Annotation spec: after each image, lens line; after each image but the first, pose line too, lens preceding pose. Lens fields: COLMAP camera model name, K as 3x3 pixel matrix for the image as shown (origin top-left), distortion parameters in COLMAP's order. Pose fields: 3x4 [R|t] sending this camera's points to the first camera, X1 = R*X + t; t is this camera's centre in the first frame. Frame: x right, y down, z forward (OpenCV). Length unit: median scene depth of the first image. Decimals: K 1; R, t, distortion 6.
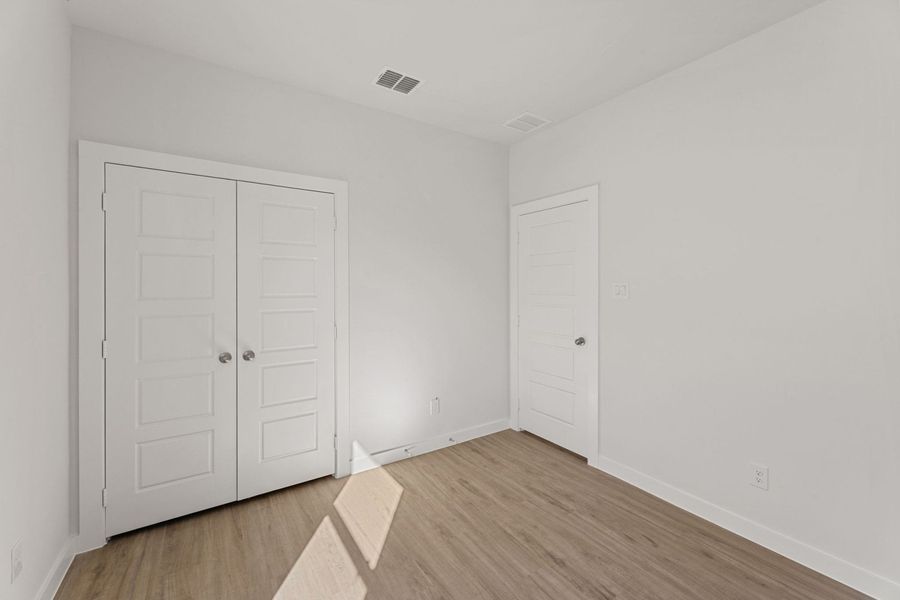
lens RADIAL K [[368.3, 0, 451.7], [0, 368.3, 287.0], [0, 0, 1]] dist [-0.000448, -0.000169]
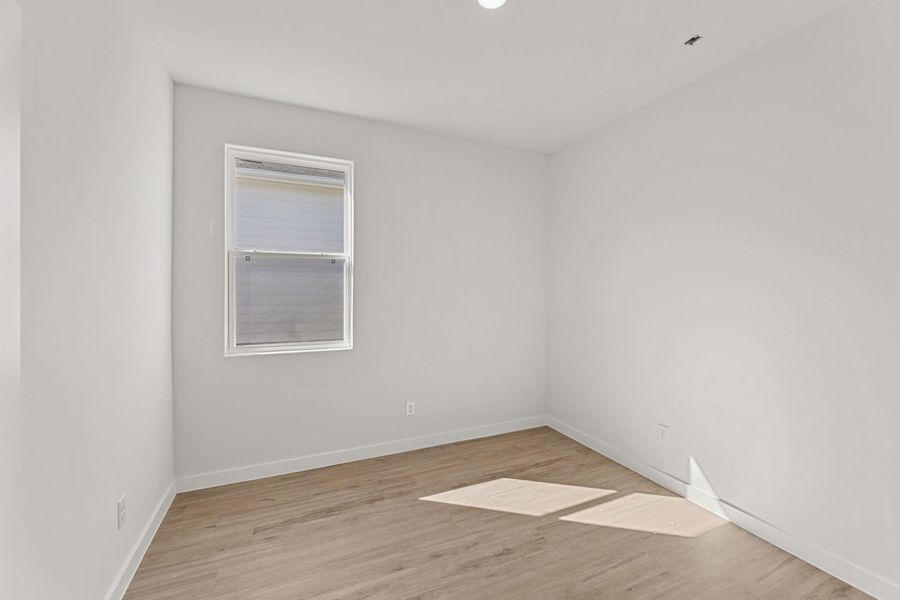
lens RADIAL K [[368.3, 0, 451.7], [0, 368.3, 287.0], [0, 0, 1]] dist [-0.000448, -0.000169]
pose [[-0.163542, 0.003036, -0.986532, 0.989101], [-0.010340, 0.999935, 0.004791, -0.018248], [0.986482, 0.010985, -0.163500, 0.781839]]
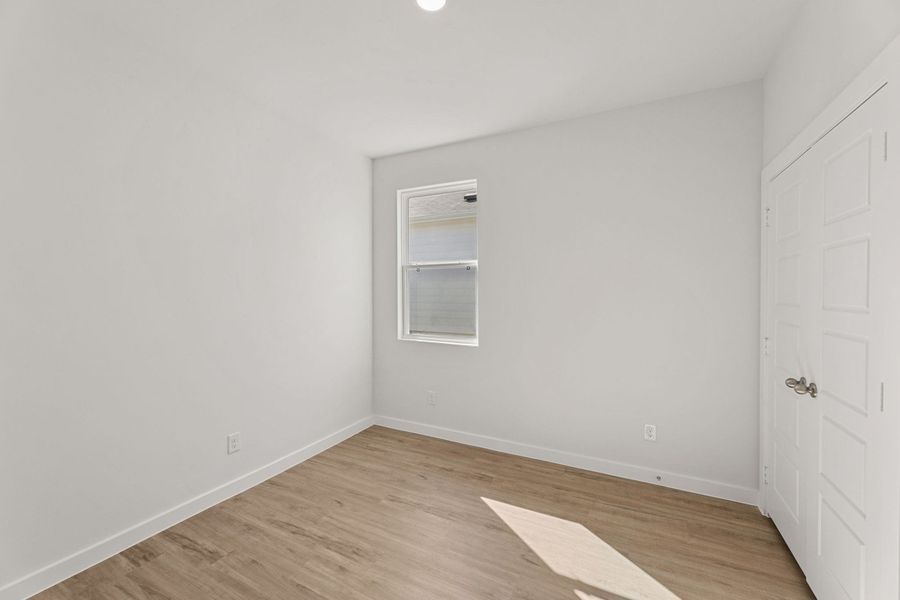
lens RADIAL K [[368.3, 0, 451.7], [0, 368.3, 287.0], [0, 0, 1]] dist [-0.000448, -0.000169]
pose [[-0.871451, 0.005022, -0.490456, 0.493713], [0.003199, 0.999985, 0.004555, -0.030410], [0.490471, 0.002401, -0.871454, 1.550191]]
